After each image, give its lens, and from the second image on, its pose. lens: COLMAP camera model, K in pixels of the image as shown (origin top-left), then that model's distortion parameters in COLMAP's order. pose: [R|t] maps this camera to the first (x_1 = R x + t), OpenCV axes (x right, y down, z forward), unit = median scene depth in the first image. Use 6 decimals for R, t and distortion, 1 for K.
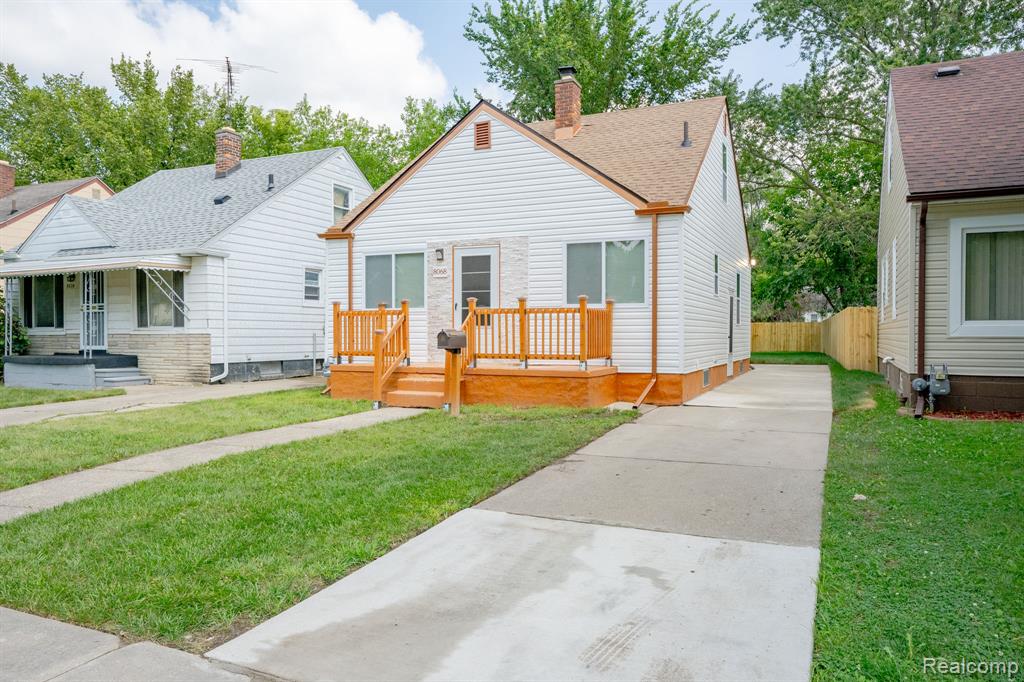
lens RADIAL K [[745.6, 0, 516.9], [0, 745.6, 342.3], [0, 0, 1]] dist [0.023810, 0.014144]
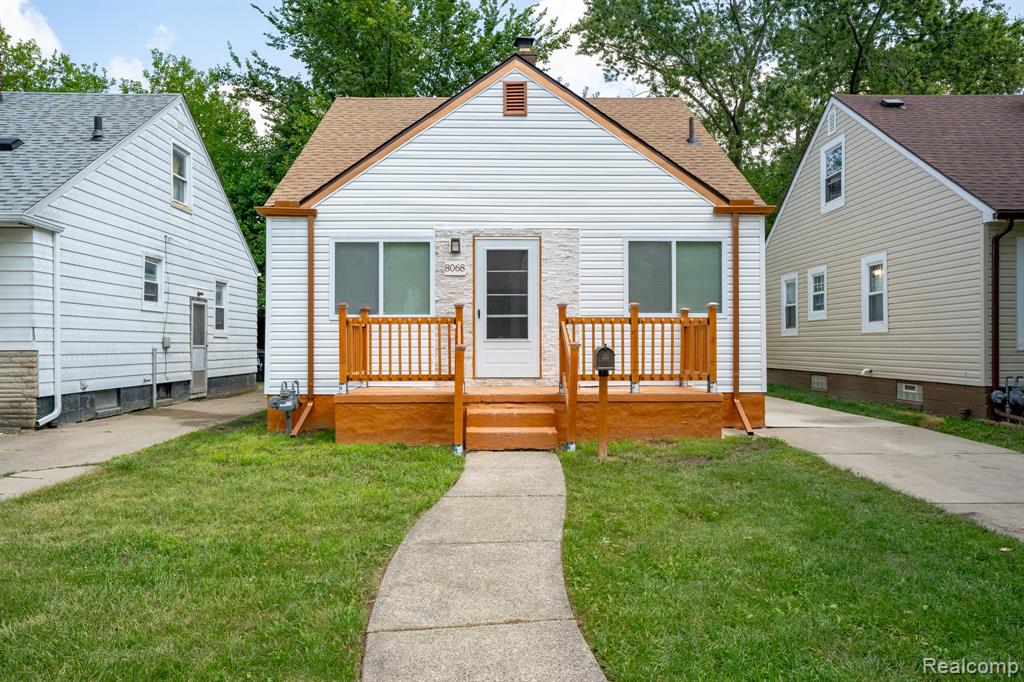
lens RADIAL K [[745.6, 0, 513.6], [0, 745.6, 344.2], [0, 0, 1]] dist [0.023810, 0.014144]
pose [[0.894613, -0.001495, 0.446838, -0.399021], [0.007802, 0.999894, -0.012275, -0.006663], [-0.446773, 0.014468, 0.894531, 0.291629]]
